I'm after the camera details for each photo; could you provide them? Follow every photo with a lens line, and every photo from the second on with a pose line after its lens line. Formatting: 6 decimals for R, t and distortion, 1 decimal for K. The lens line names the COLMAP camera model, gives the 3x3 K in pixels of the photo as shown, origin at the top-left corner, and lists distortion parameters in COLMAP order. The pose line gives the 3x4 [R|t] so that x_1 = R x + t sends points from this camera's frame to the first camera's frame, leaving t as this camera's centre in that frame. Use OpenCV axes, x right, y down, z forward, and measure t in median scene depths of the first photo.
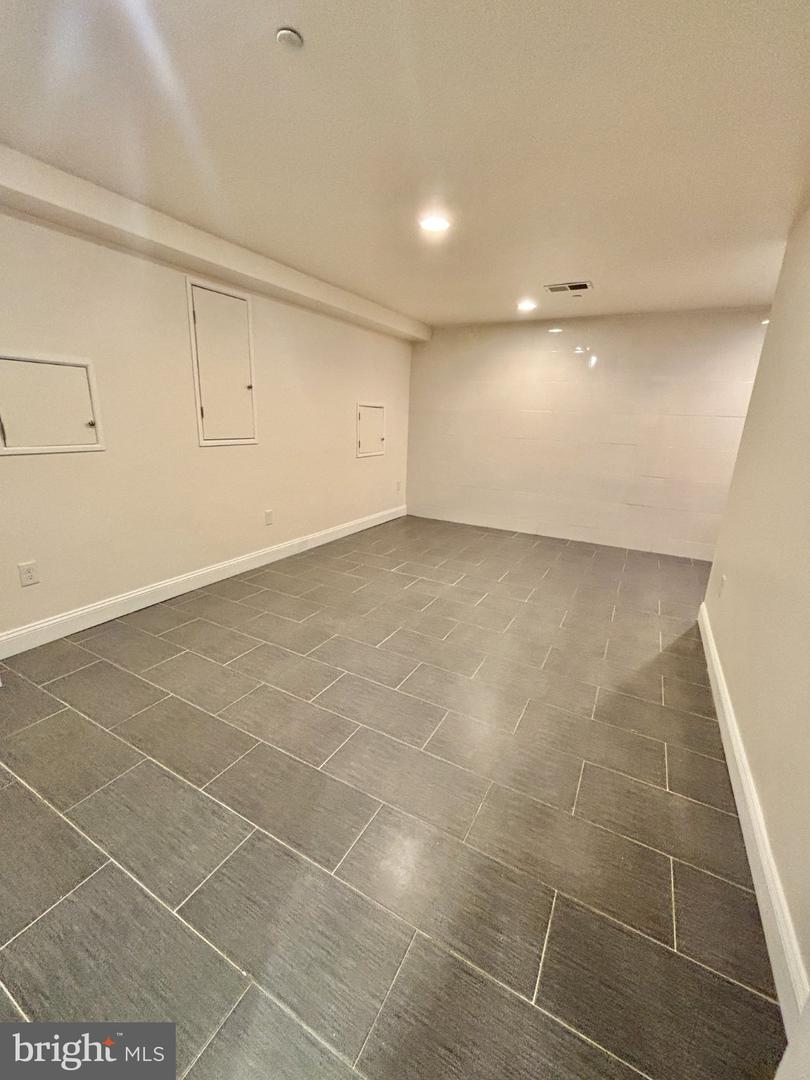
lens RADIAL K [[438.9, 0, 409.9], [0, 438.9, 542.8], [0, 0, 1]] dist [-0.003703, 0.001336]
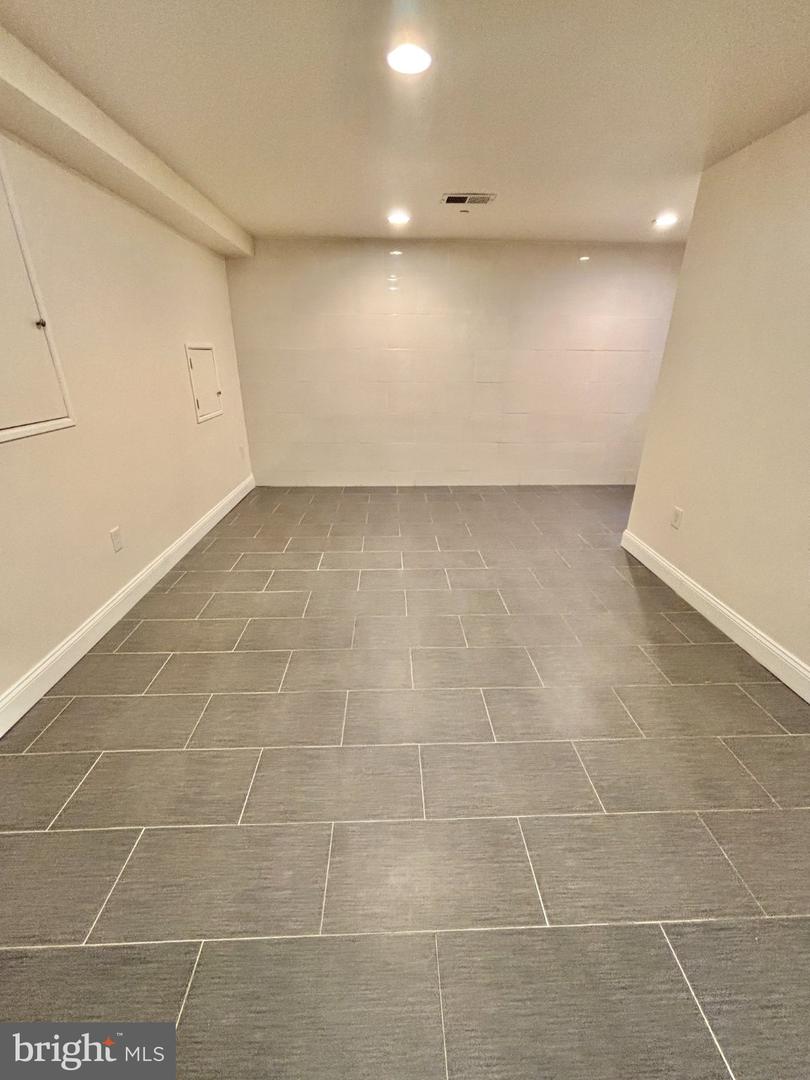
lens RADIAL K [[438.9, 0, 403.5], [0, 438.9, 536.7], [0, 0, 1]] dist [-0.003703, 0.001336]
pose [[0.857334, -0.224956, 0.463004, -0.243530], [0.164367, 0.972004, 0.167905, -0.093478], [-0.487813, -0.067848, 0.870307, 0.233953]]
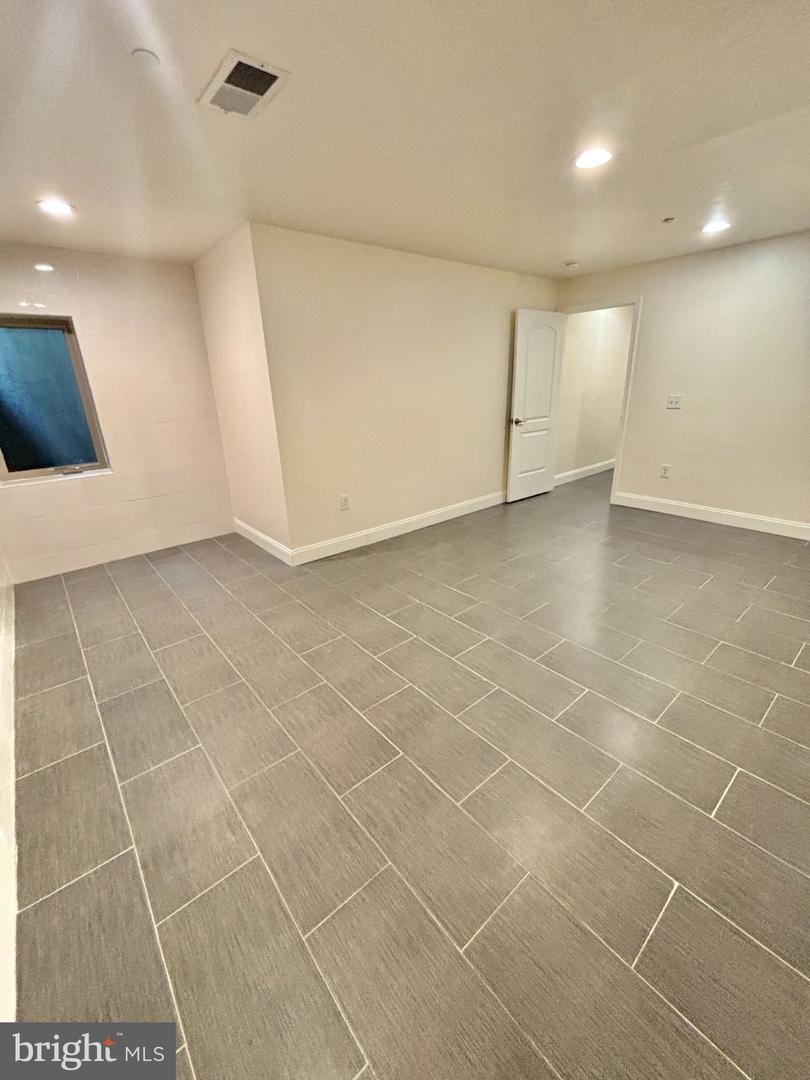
lens RADIAL K [[438.9, 0, 400.0], [0, 438.9, 537.0], [0, 0, 1]] dist [-0.003703, 0.001336]
pose [[-0.936221, -0.118341, 0.330885, 0.021712], [0.098724, 0.815096, 0.570852, -0.394382], [-0.337258, 0.567110, -0.751427, 1.316718]]
